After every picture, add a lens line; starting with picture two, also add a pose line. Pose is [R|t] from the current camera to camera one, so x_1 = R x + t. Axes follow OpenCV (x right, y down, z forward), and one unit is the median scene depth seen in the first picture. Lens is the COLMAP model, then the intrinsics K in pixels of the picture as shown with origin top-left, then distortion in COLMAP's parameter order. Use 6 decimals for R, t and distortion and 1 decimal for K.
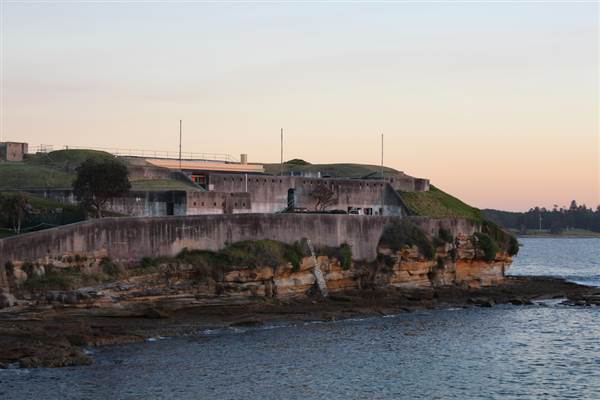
lens RADIAL K [[1441.2, 0, 298.3], [0, 1441.2, 199.8], [0, 0, 1]] dist [0.053556, -0.161792]
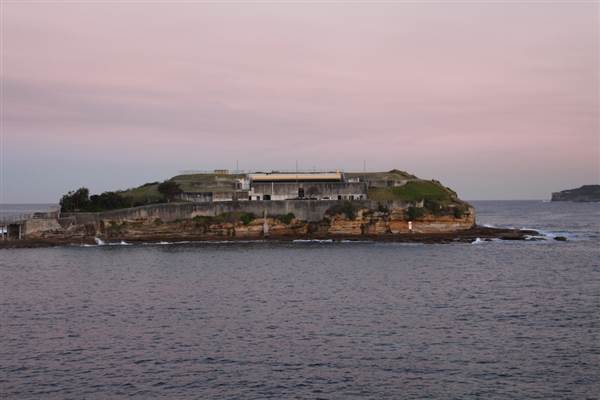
lens RADIAL K [[1137.7, 0, 300.6], [0, 1137.7, 200.1], [0, 0, 1]] dist [-0.006295, 0.055891]
pose [[0.747762, -0.010163, -0.663889, 1.343864], [0.024671, 0.999618, 0.012485, -0.012787], [0.663509, -0.025715, 0.747727, -0.355978]]
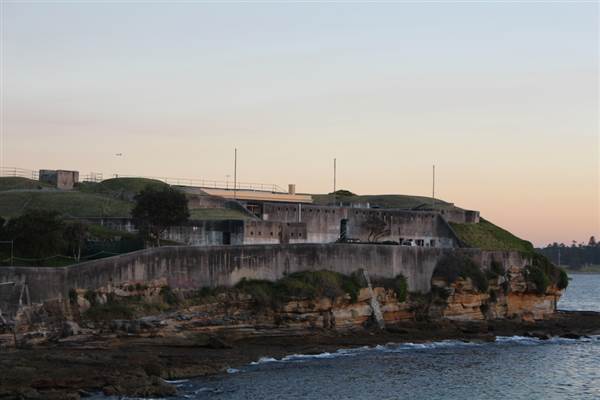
lens RADIAL K [[1441.2, 0, 298.3], [0, 1441.2, 199.8], [0, 0, 1]] dist [0.053556, -0.161792]
pose [[0.999918, 0.008058, -0.009968, -0.030883], [-0.008289, 0.999692, -0.023374, 0.002709], [0.009777, 0.023455, 0.999677, 0.010103]]
